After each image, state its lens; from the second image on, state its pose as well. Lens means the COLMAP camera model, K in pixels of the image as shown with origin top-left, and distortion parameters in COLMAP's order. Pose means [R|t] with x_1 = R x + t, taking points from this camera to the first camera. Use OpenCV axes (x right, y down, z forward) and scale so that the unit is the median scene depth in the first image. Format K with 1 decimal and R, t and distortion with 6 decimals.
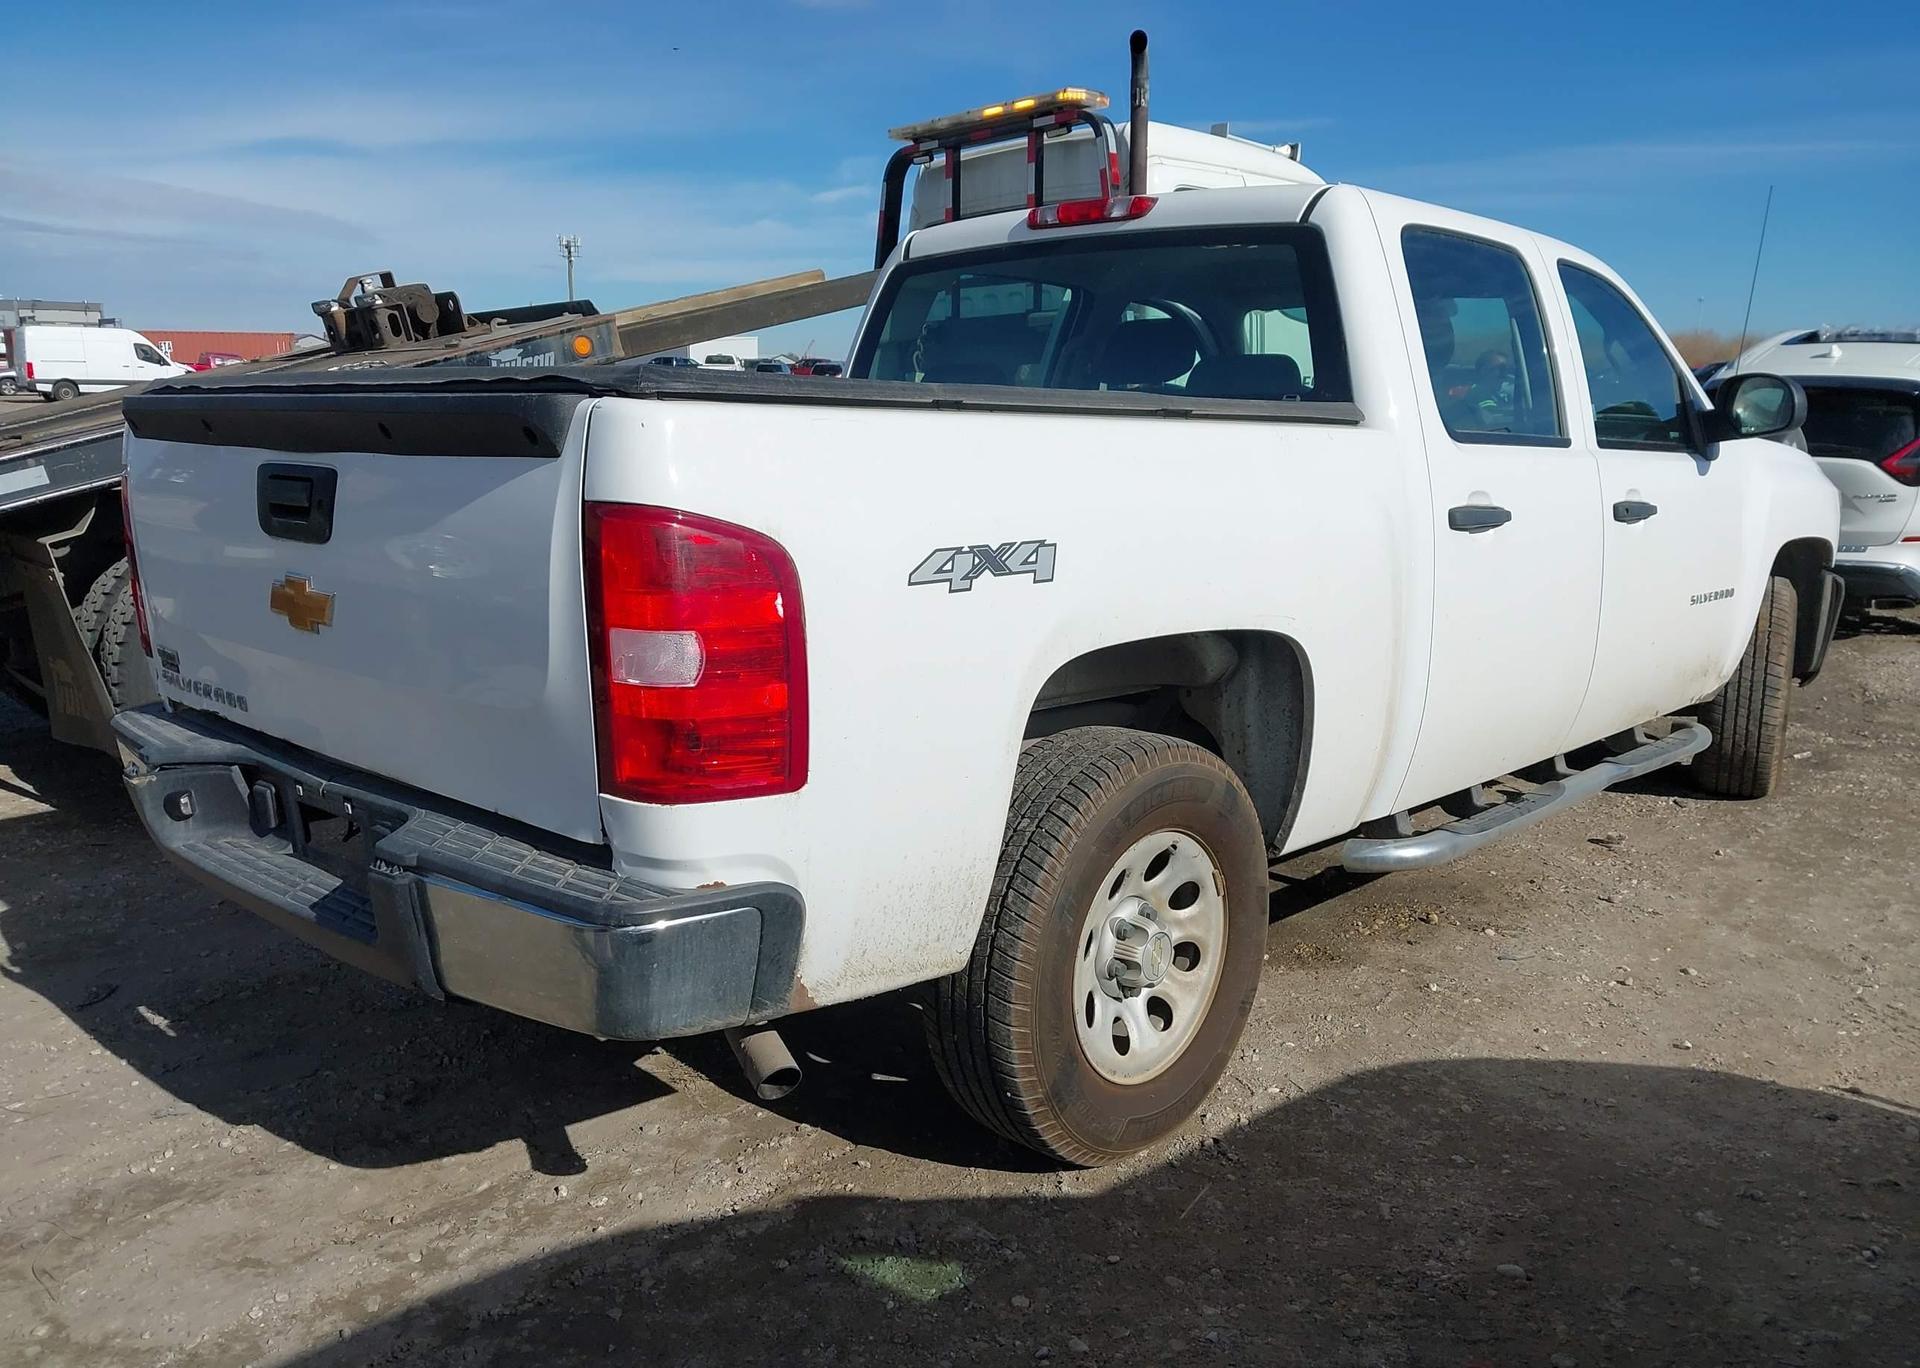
lens RADIAL K [[1520.3, 0, 974.5], [0, 1520.3, 683.2], [0, 0, 1]] dist [0.007597, -0.007831]
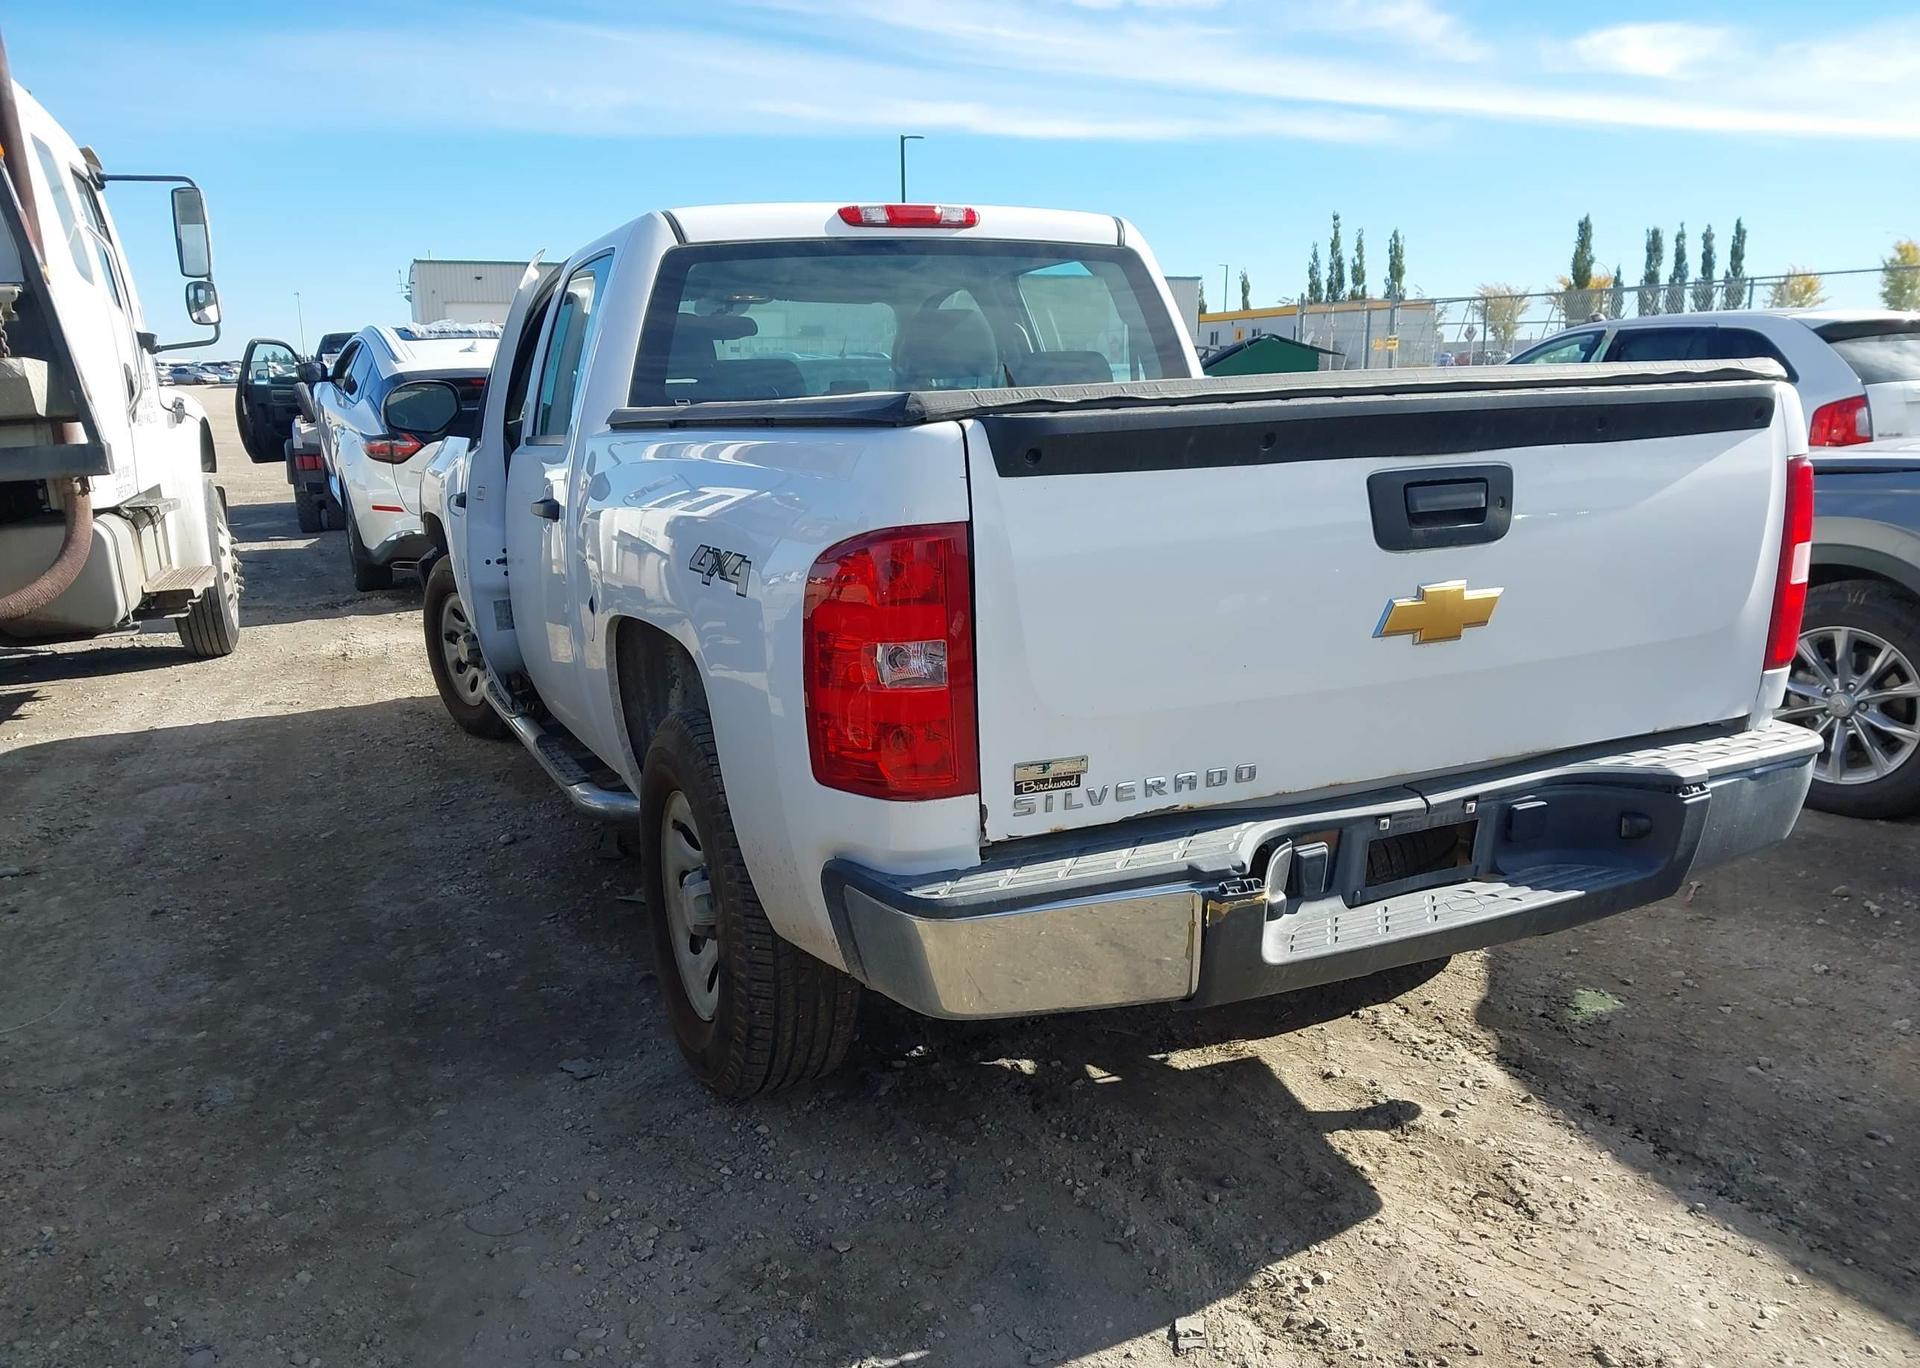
lens RADIAL K [[1520.3, 0, 934.2], [0, 1520.3, 669.7], [0, 0, 1]] dist [0.007597, -0.007831]
pose [[0.393932, -0.193320, 0.898579, -1.154125], [0.196374, 0.972760, 0.123190, -0.159365], [-0.897917, 0.127930, 0.421165, 0.718318]]
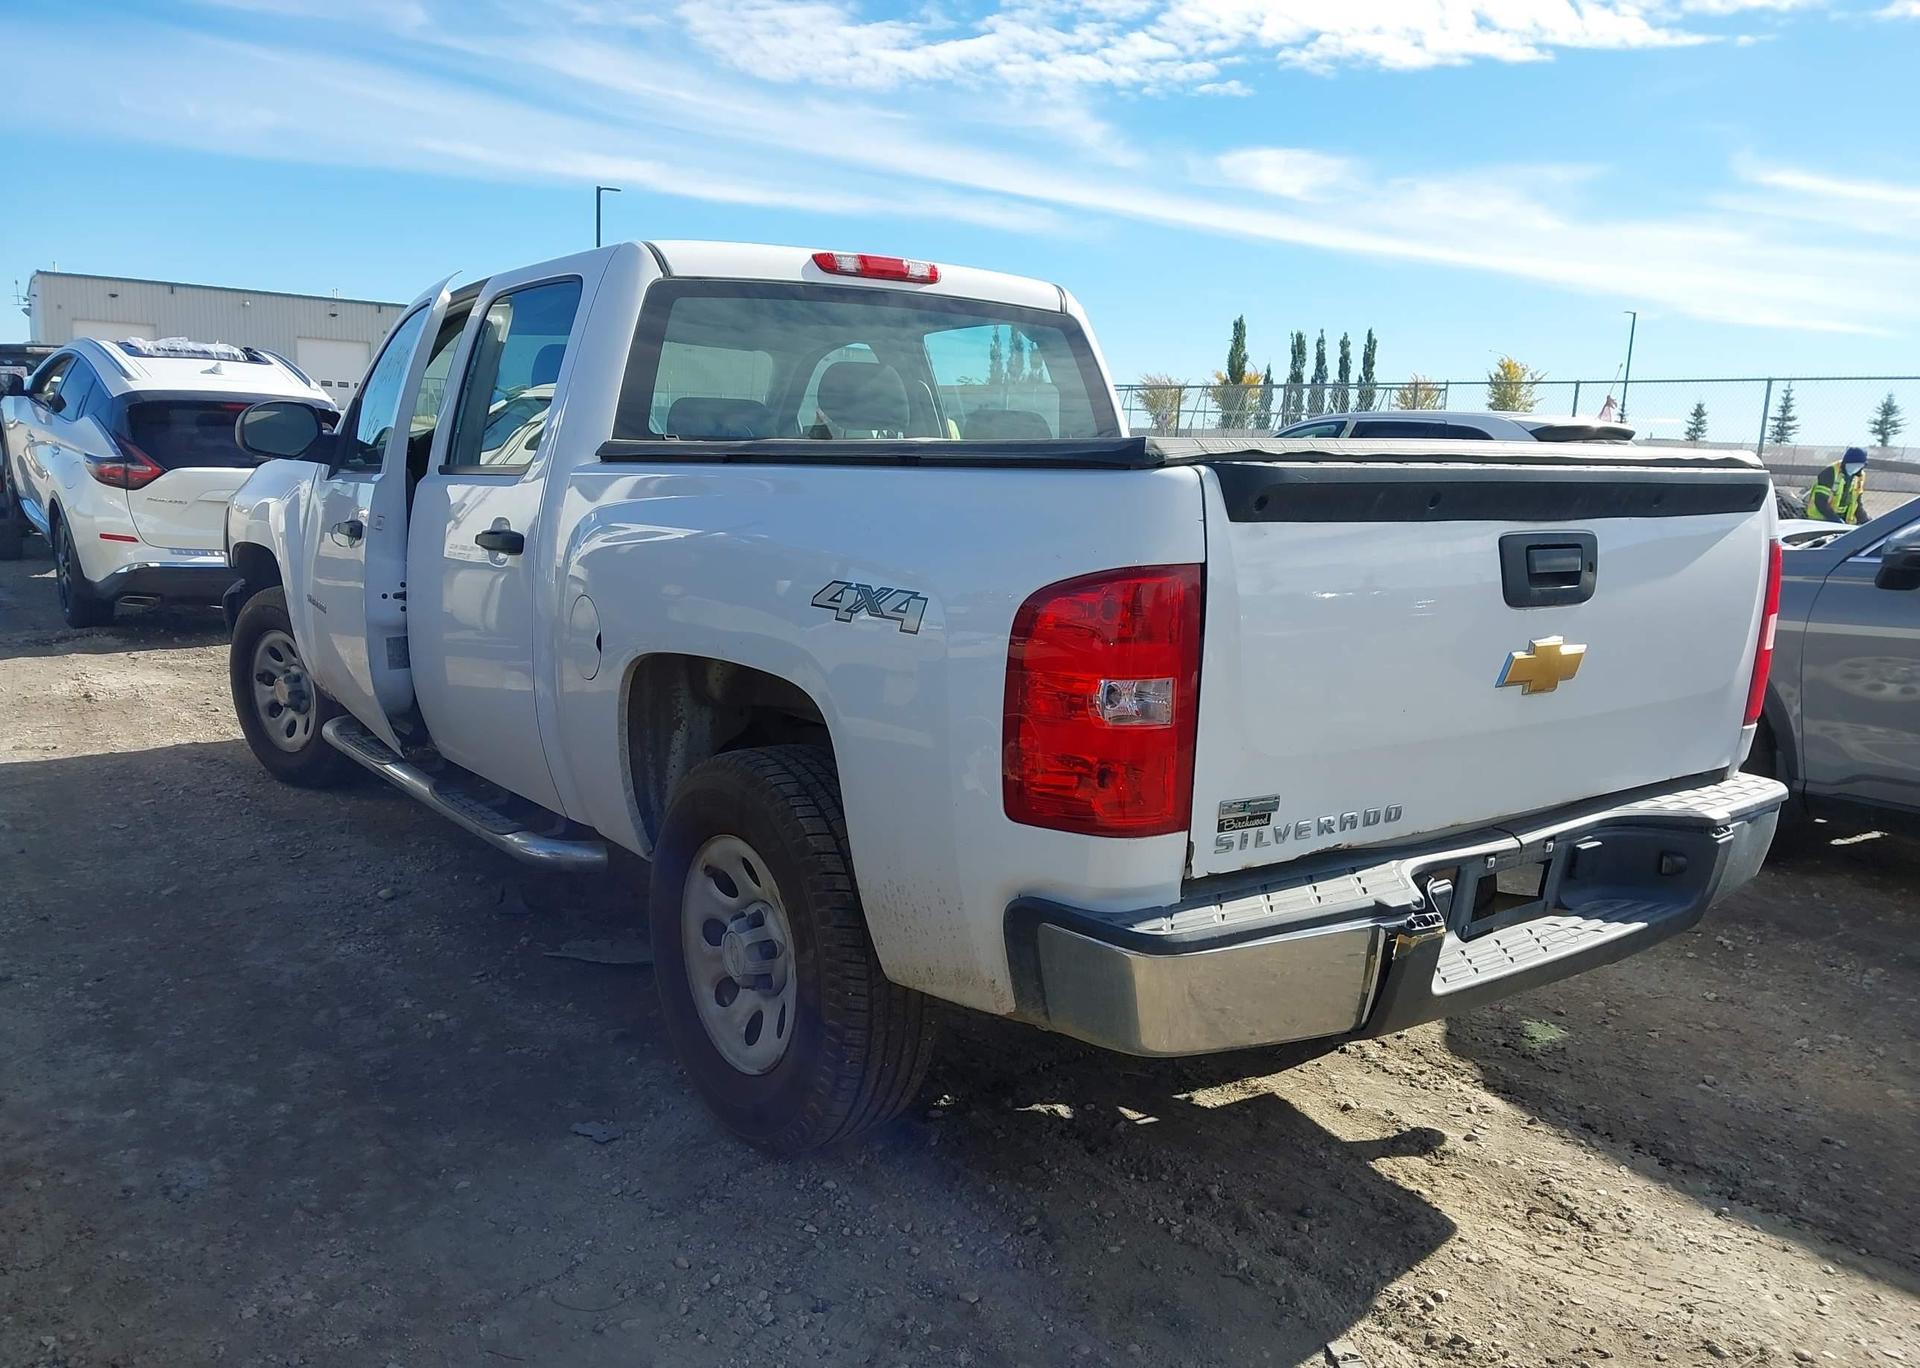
lens RADIAL K [[1520.3, 0, 927.1], [0, 1520.3, 662.1], [0, 0, 1]] dist [0.007597, -0.007831]
pose [[0.195624, -0.145562, 0.969816, -1.233686], [0.151264, 0.981567, 0.116814, -0.193292], [-0.968943, 0.123846, 0.214037, 0.956884]]
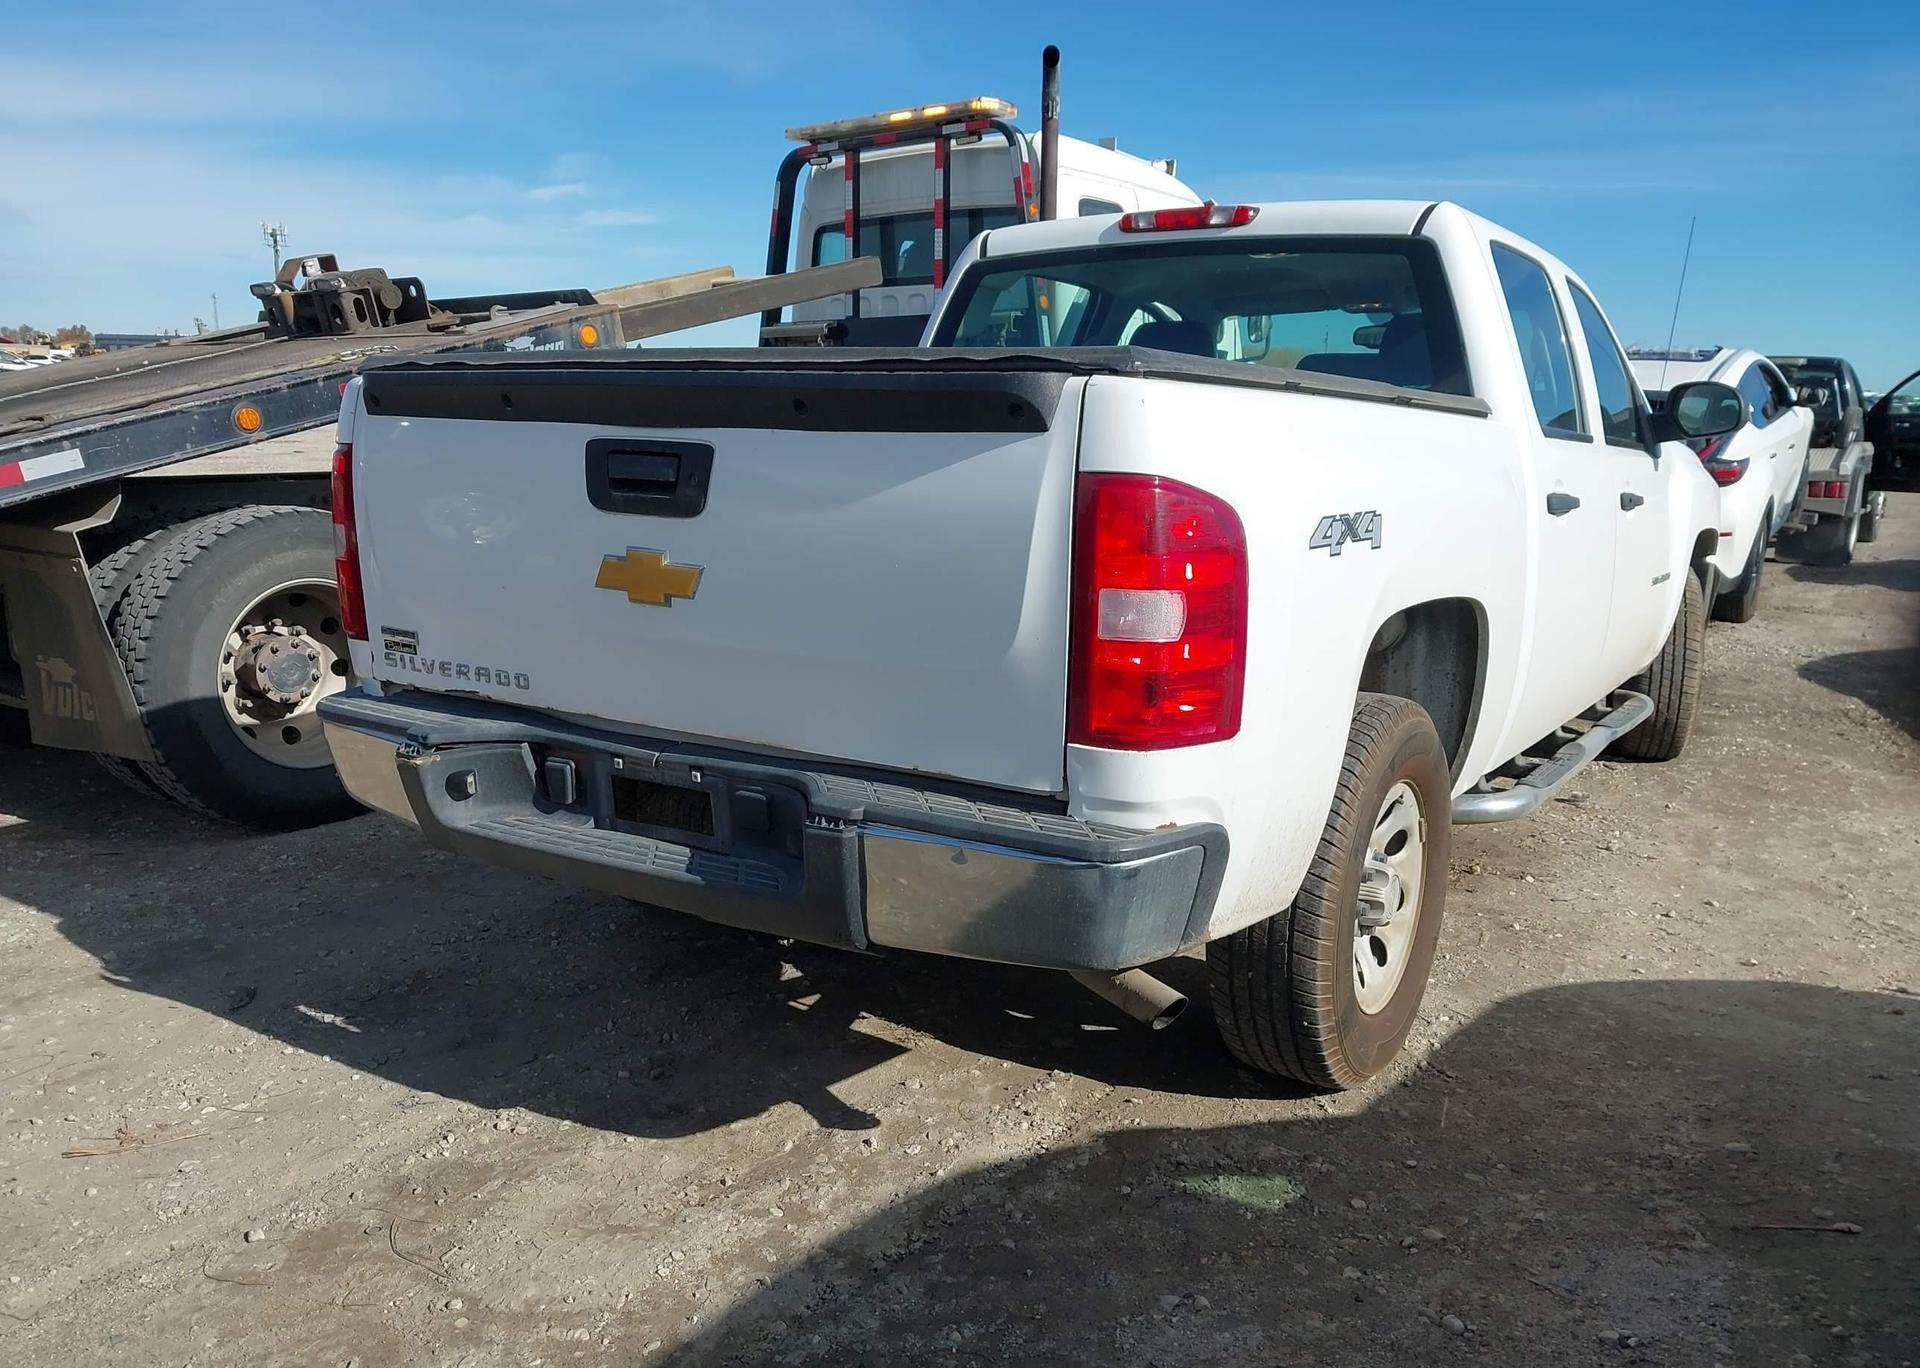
lens RADIAL K [[1520.3, 0, 972.1], [0, 1520.3, 682.8], [0, 0, 1]] dist [0.007597, -0.007831]
pose [[0.984349, -0.018353, 0.175270, -0.329687], [0.019181, 0.999811, -0.003031, 0.020911], [-0.175181, 0.006346, 0.984516, -0.028983]]
